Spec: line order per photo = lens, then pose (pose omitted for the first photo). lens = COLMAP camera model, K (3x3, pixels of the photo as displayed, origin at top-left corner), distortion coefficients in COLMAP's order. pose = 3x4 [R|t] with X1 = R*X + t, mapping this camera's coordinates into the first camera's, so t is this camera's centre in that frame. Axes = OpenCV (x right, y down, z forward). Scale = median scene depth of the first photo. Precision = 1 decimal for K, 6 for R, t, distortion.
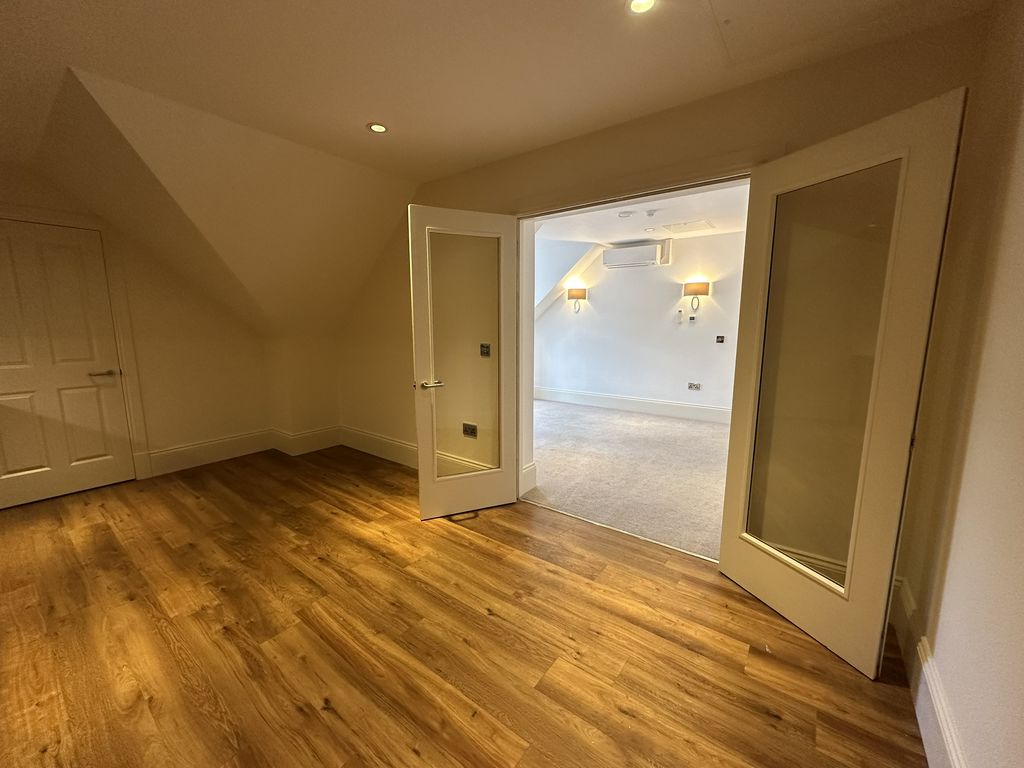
lens RADIAL K [[407.1, 0, 511.0], [0, 407.1, 383.1], [0, 0, 1]] dist [-0.001087, 0.000273]
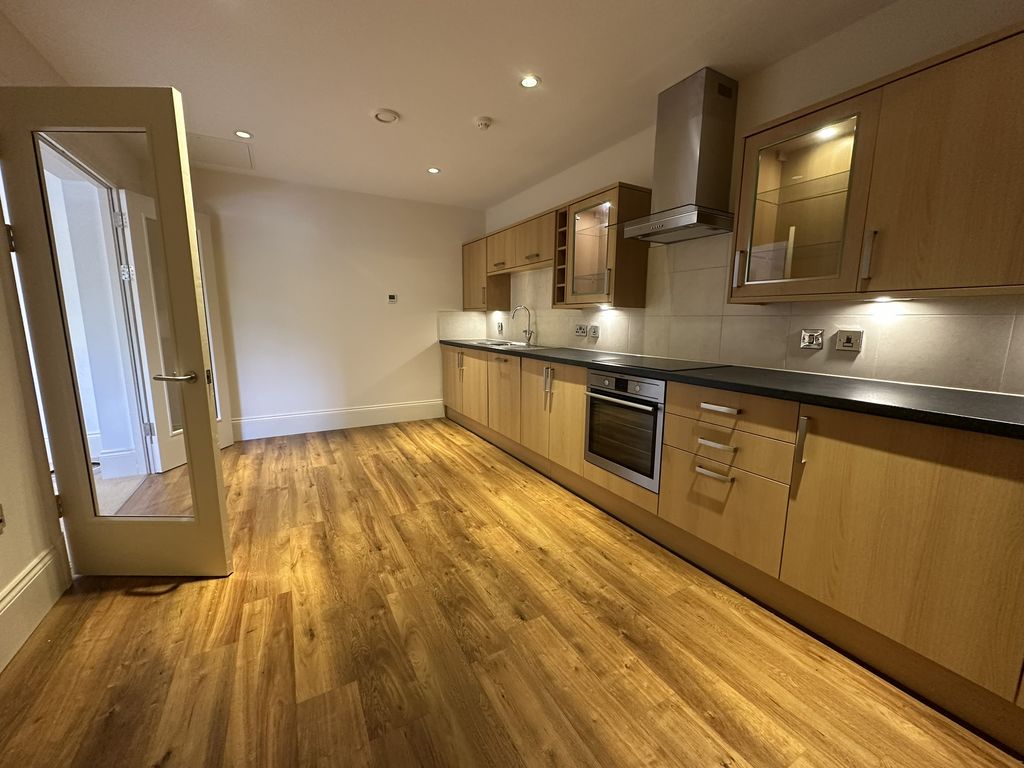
lens RADIAL K [[407.1, 0, 511.0], [0, 407.1, 383.1], [0, 0, 1]] dist [-0.001087, 0.000273]
pose [[-0.916253, -0.064982, 0.395294, -1.190062], [0.057168, 0.955447, 0.289574, -0.184674], [-0.396499, 0.287921, -0.871717, 1.742770]]
